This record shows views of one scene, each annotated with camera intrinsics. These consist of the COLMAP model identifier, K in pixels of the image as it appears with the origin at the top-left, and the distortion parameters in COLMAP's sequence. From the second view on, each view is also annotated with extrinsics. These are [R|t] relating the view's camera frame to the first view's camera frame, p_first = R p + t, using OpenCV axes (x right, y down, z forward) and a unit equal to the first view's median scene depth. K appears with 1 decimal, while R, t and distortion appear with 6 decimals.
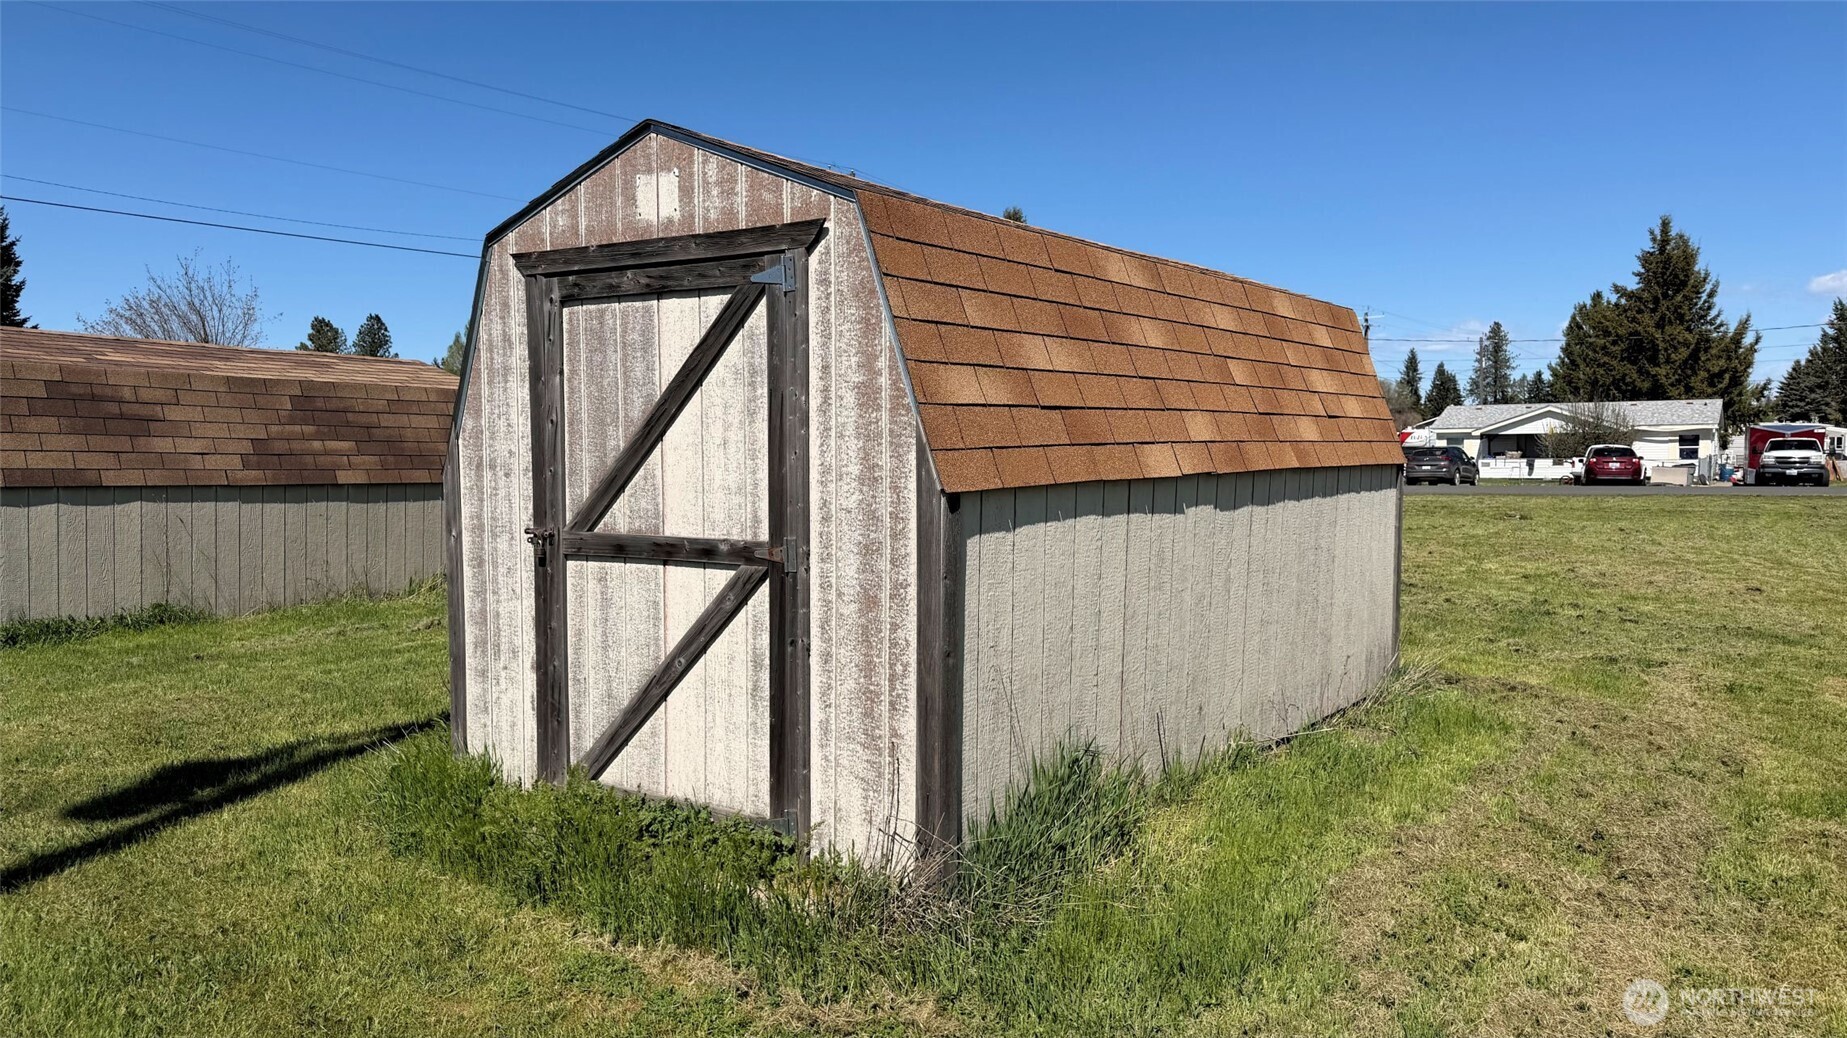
lens RADIAL K [[1354.5, 0, 923.5], [0, 1354.5, 519.0], [0, 0, 1]] dist [0.006092, 0.001617]
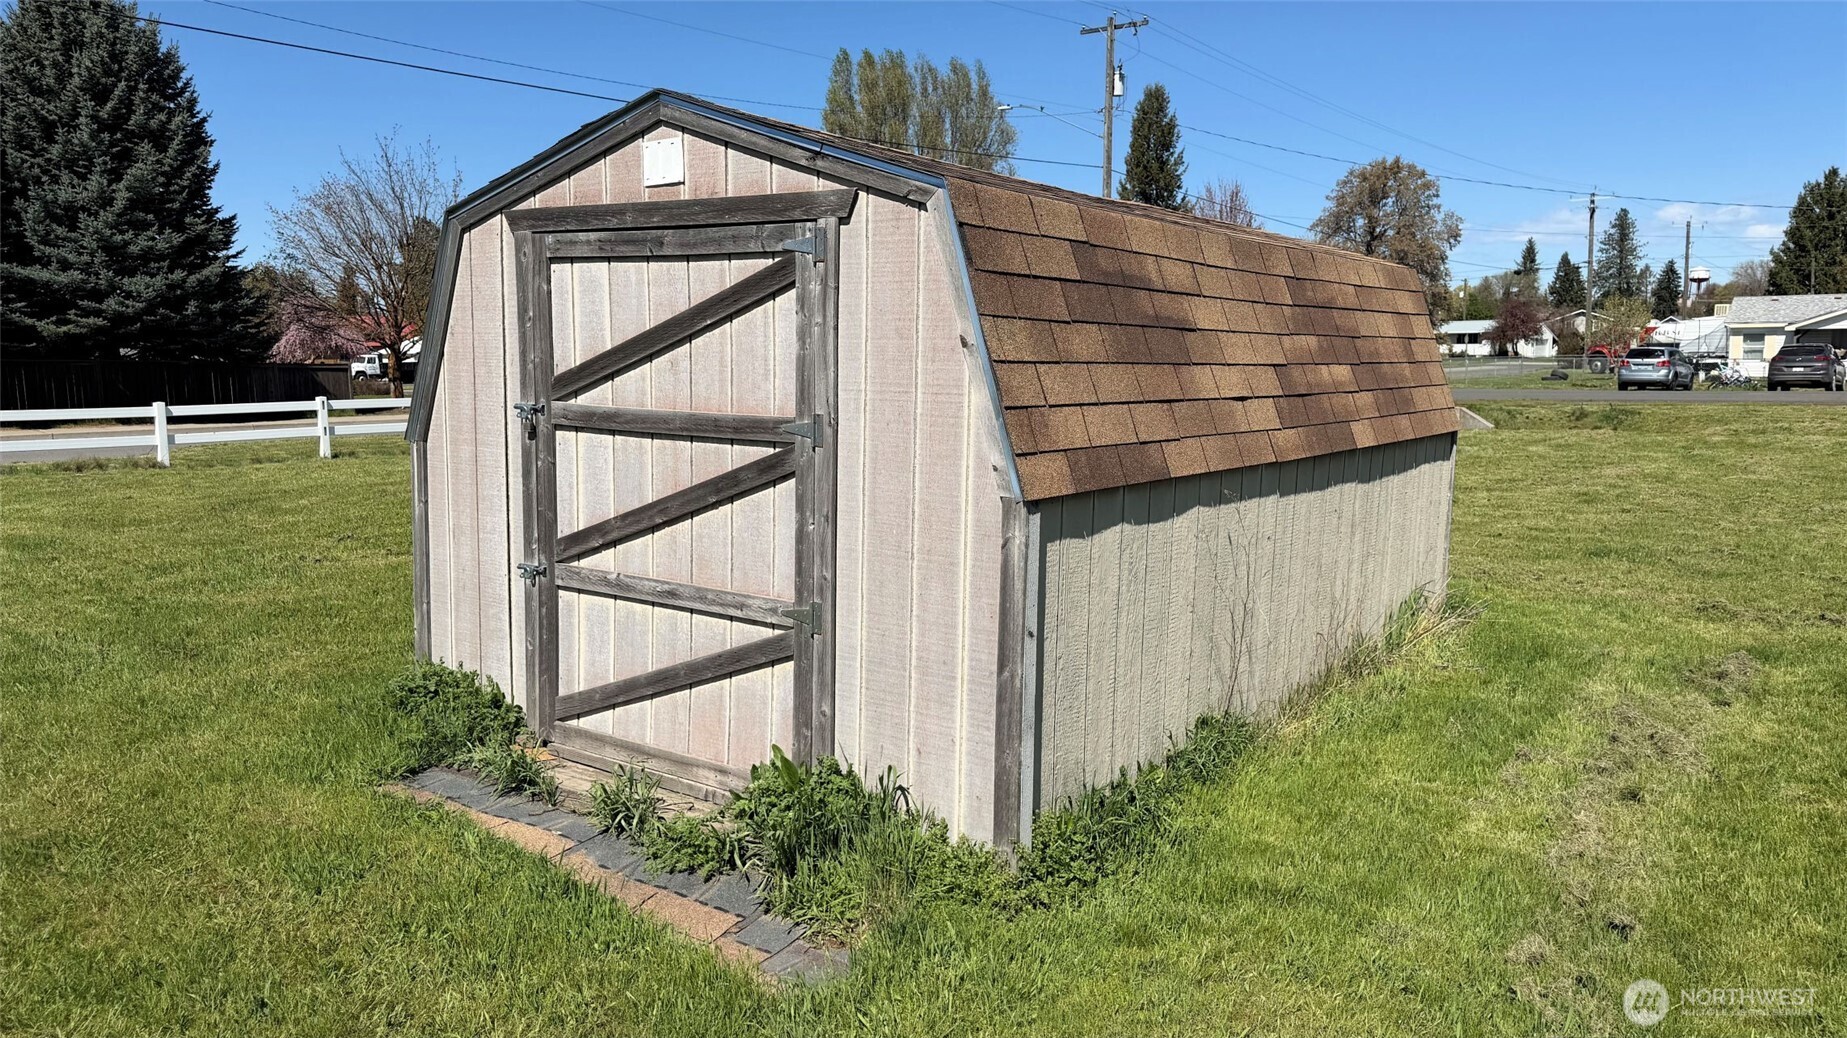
lens RADIAL K [[1373.8, 0, 923.5], [0, 1373.8, 519.0], [0, 0, 1]] dist [0.005990, 0.001137]
pose [[0.998407, 0.001013, -0.056418, -0.097479], [0.003060, 0.997396, 0.072060, -0.006478], [0.056344, -0.072118, 0.995803, 0.080058]]
